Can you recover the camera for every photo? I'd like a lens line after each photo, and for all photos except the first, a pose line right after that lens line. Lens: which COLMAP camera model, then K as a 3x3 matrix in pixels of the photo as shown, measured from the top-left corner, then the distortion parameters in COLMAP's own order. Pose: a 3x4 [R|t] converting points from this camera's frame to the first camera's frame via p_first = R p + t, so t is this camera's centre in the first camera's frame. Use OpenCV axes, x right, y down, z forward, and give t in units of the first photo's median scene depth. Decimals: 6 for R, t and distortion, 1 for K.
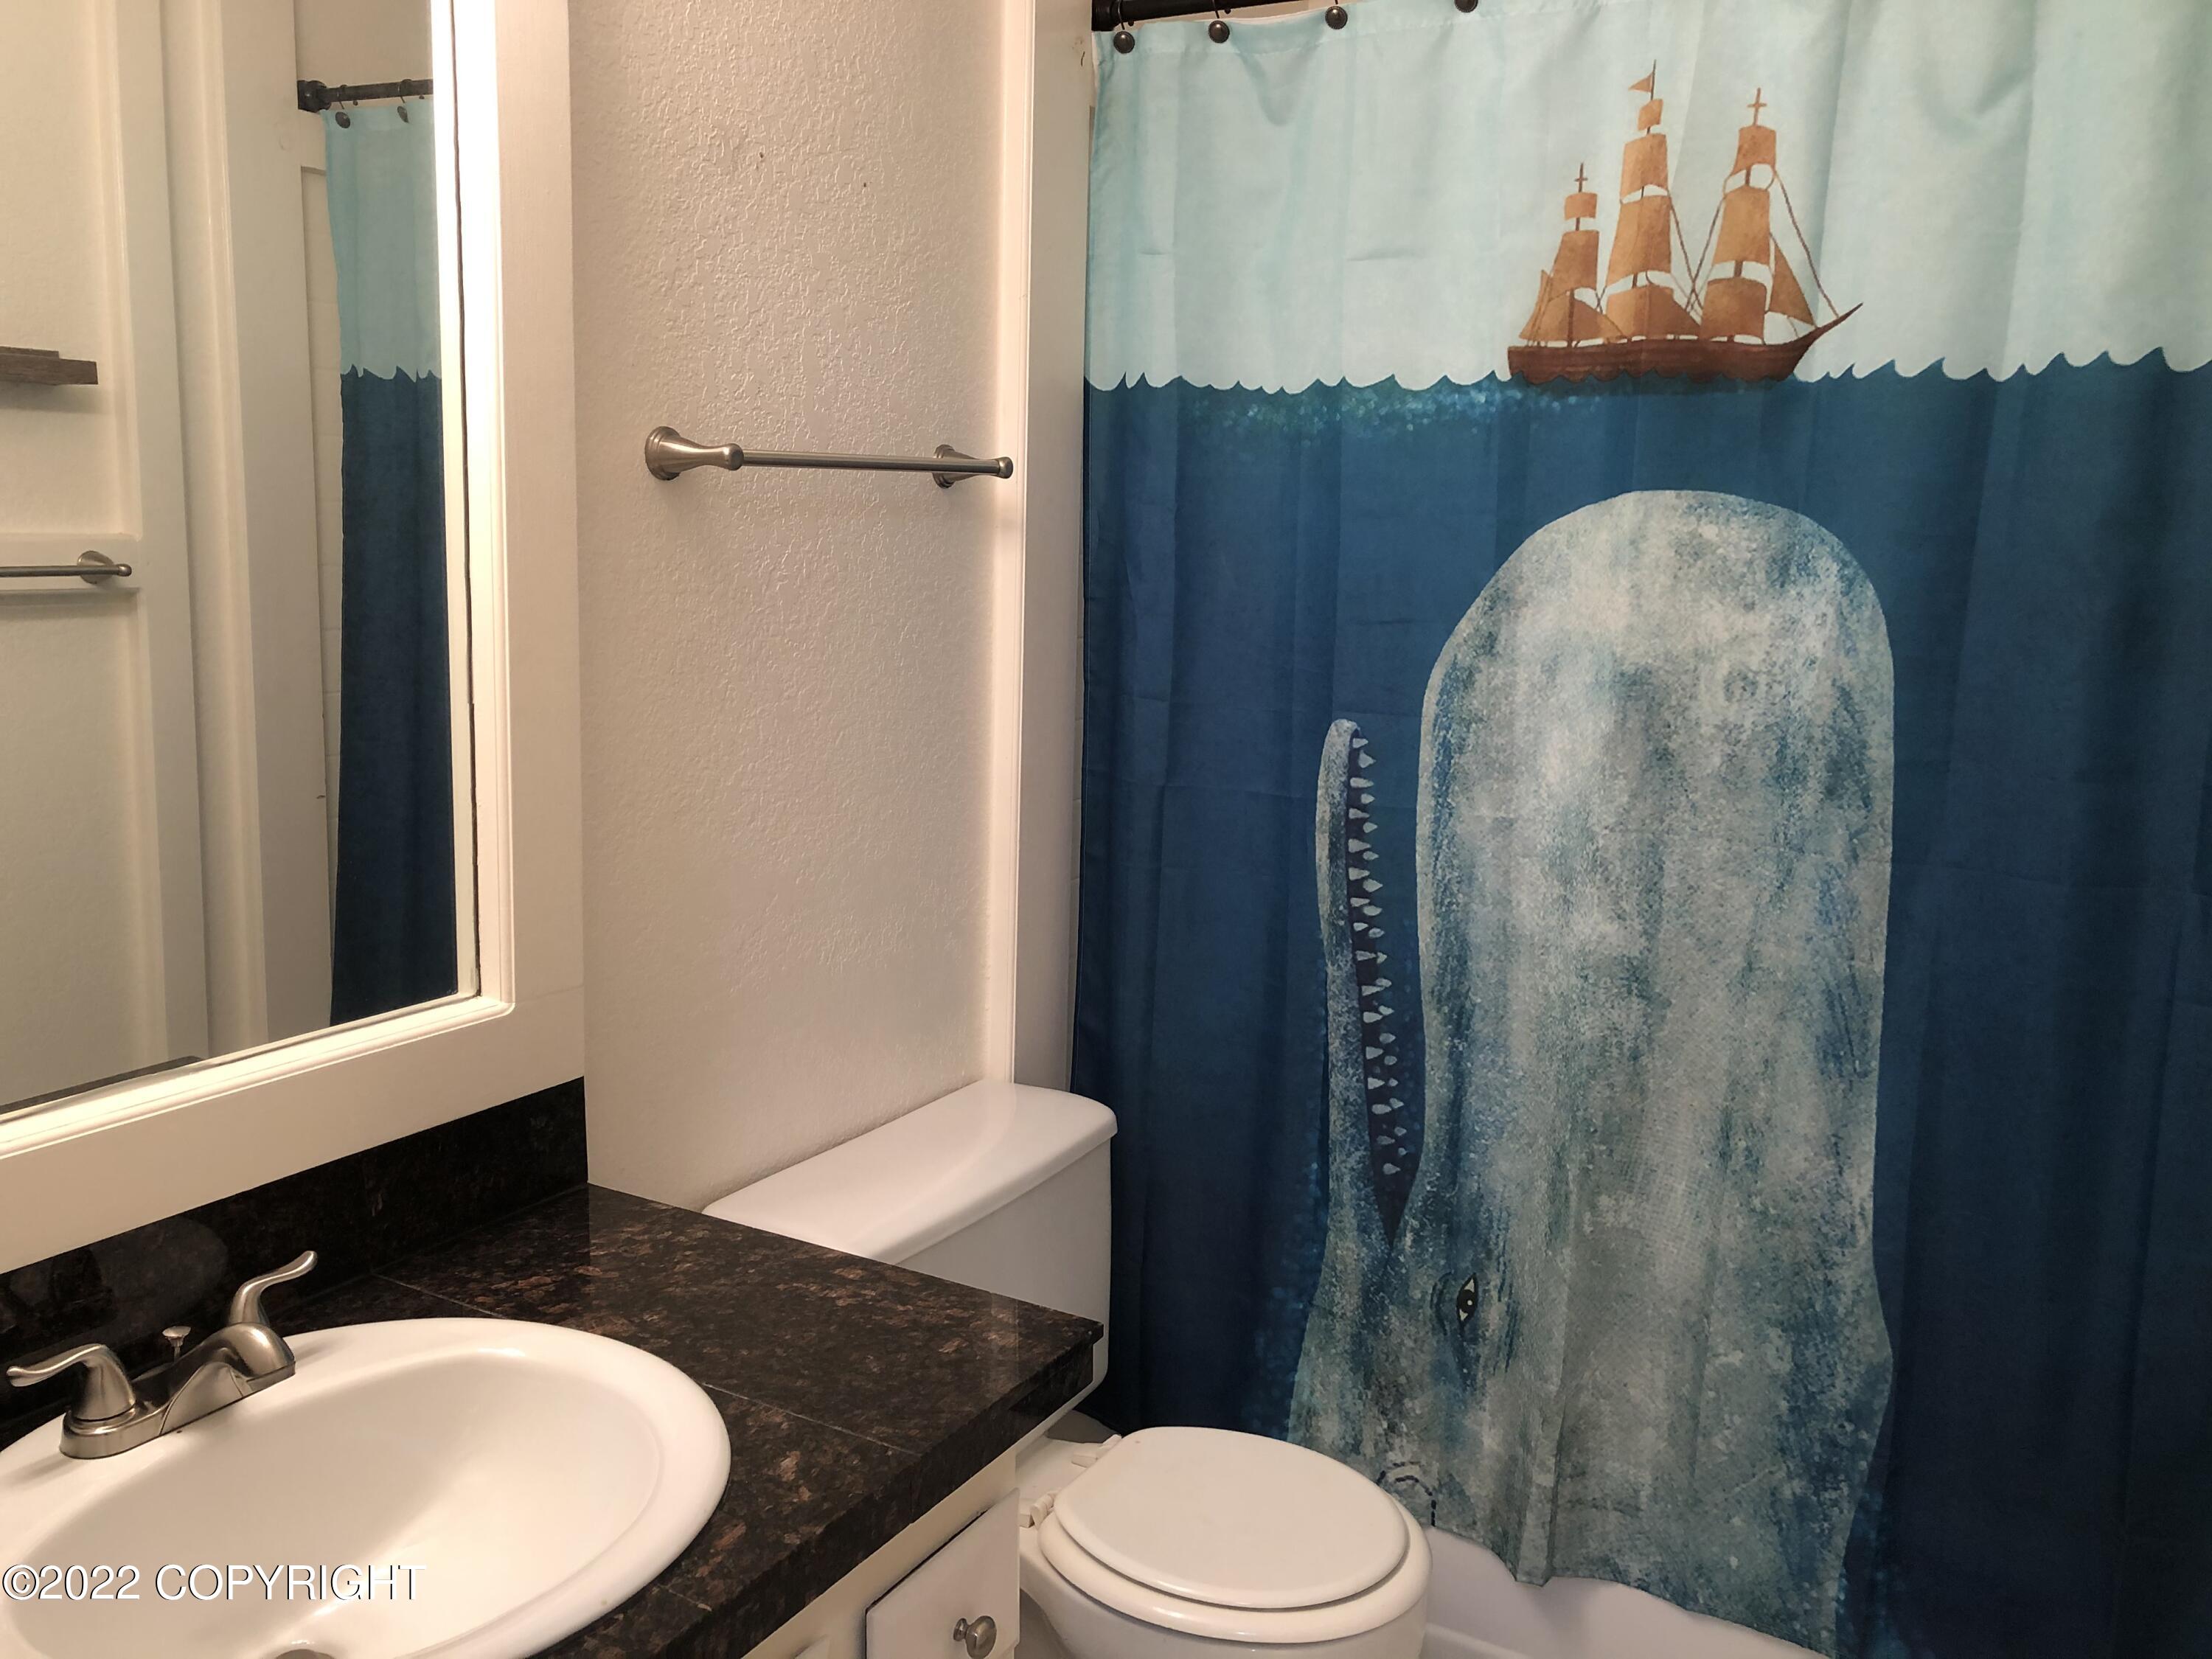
lens RADIAL K [[1808.3, 0, 1090.8], [0, 1808.3, 813.3], [0, 0, 1]] dist [0.025471, -0.013539]
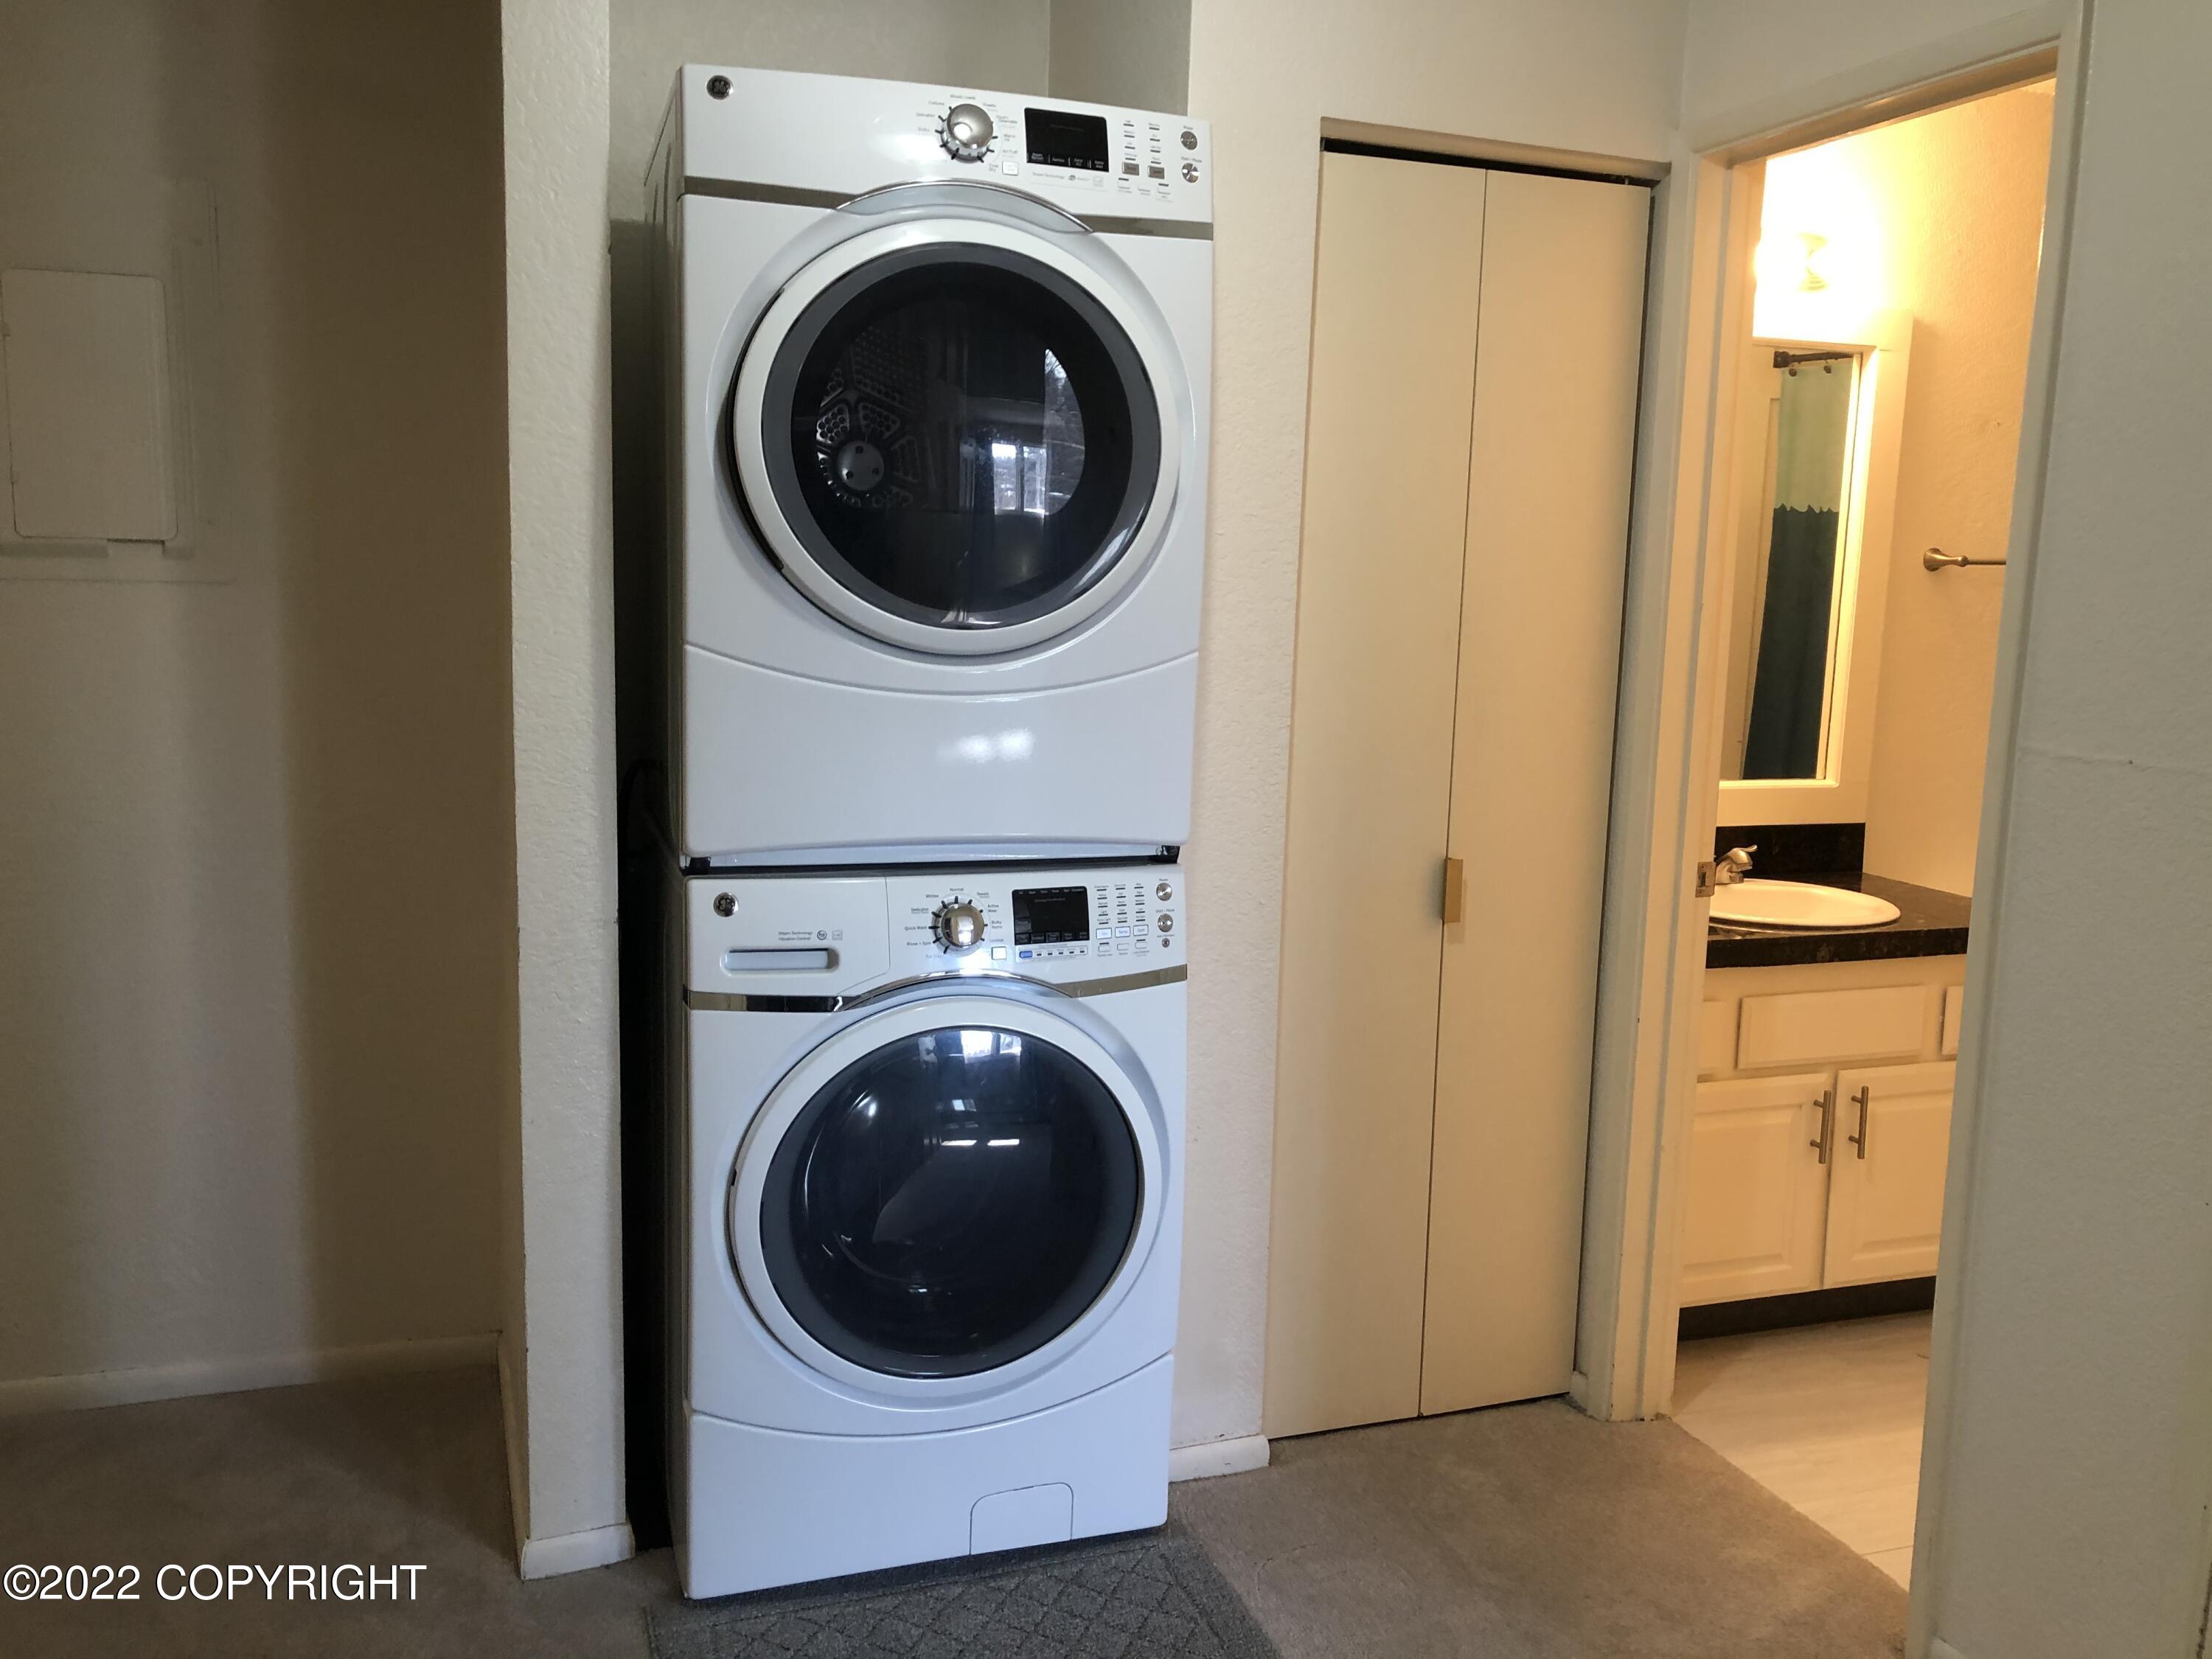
lens RADIAL K [[1808.3, 0, 1090.8], [0, 1808.3, 813.3], [0, 0, 1]] dist [0.025471, -0.013539]
pose [[0.755761, 0.084743, -0.649341, 0.489863], [-0.114367, 0.993432, -0.003462, 0.255795], [0.644783, 0.076880, 0.760490, -1.442629]]
